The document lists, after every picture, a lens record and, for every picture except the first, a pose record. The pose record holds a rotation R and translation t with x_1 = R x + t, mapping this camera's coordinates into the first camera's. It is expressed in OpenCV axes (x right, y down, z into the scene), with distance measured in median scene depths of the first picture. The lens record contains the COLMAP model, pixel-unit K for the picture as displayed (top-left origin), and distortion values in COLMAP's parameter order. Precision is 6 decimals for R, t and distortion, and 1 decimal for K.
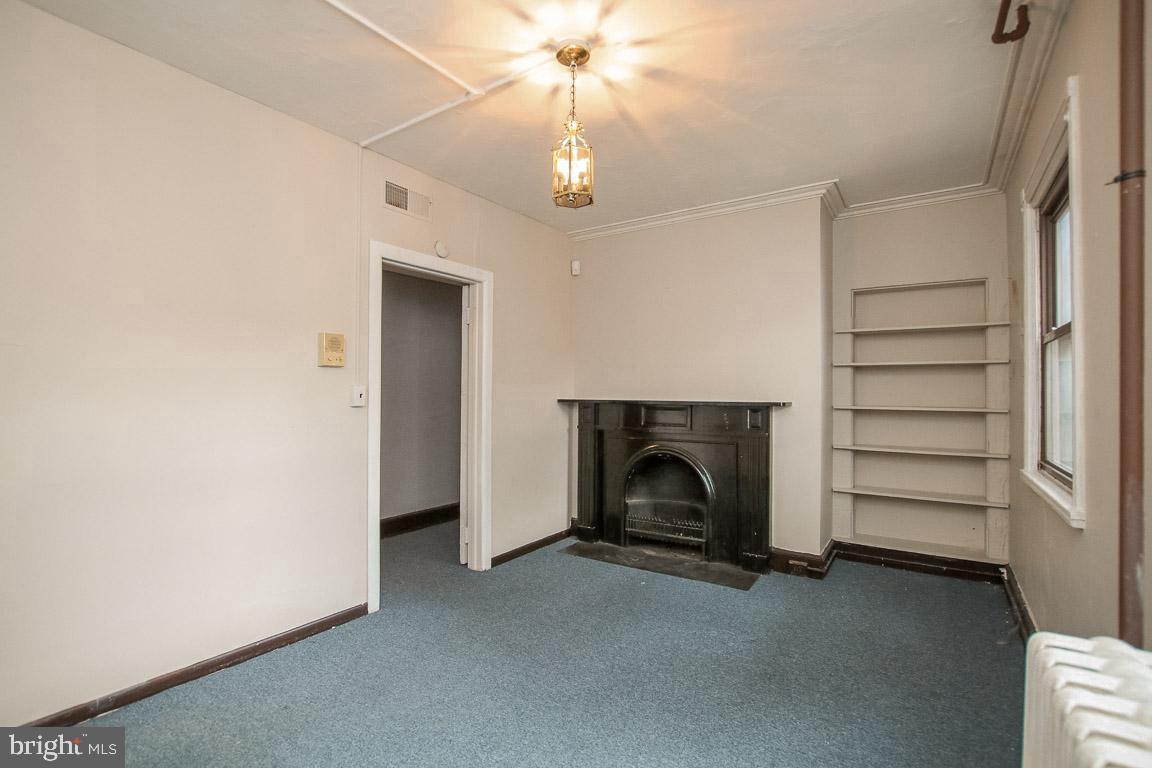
lens RADIAL K [[525.1, 0, 569.4], [0, 525.1, 384.0], [0, 0, 1]] dist [-0.026224, 0.000424]
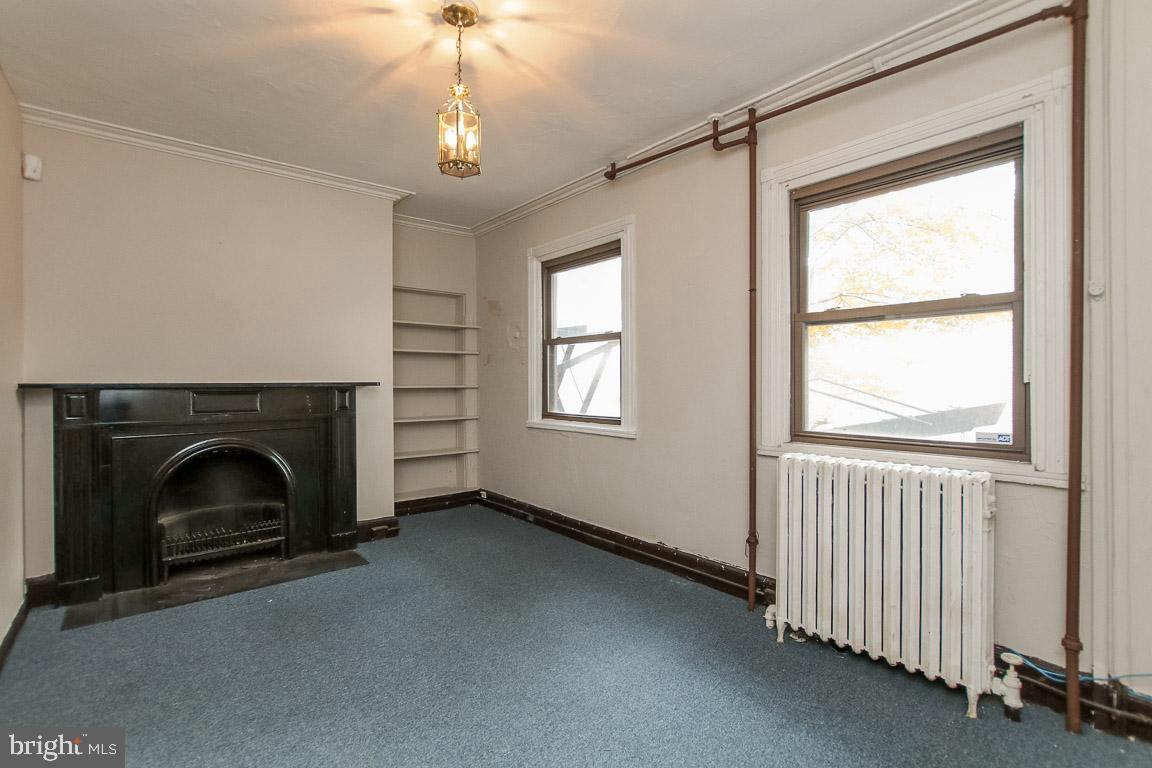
lens RADIAL K [[525.1, 0, 567.2], [0, 525.1, 383.5], [0, 0, 1]] dist [-0.026224, 0.000424]
pose [[0.277490, -0.011415, 0.960661, -0.491279], [-0.012244, 0.999806, 0.015417, 0.015428], [-0.960651, -0.016041, 0.277296, 0.307220]]
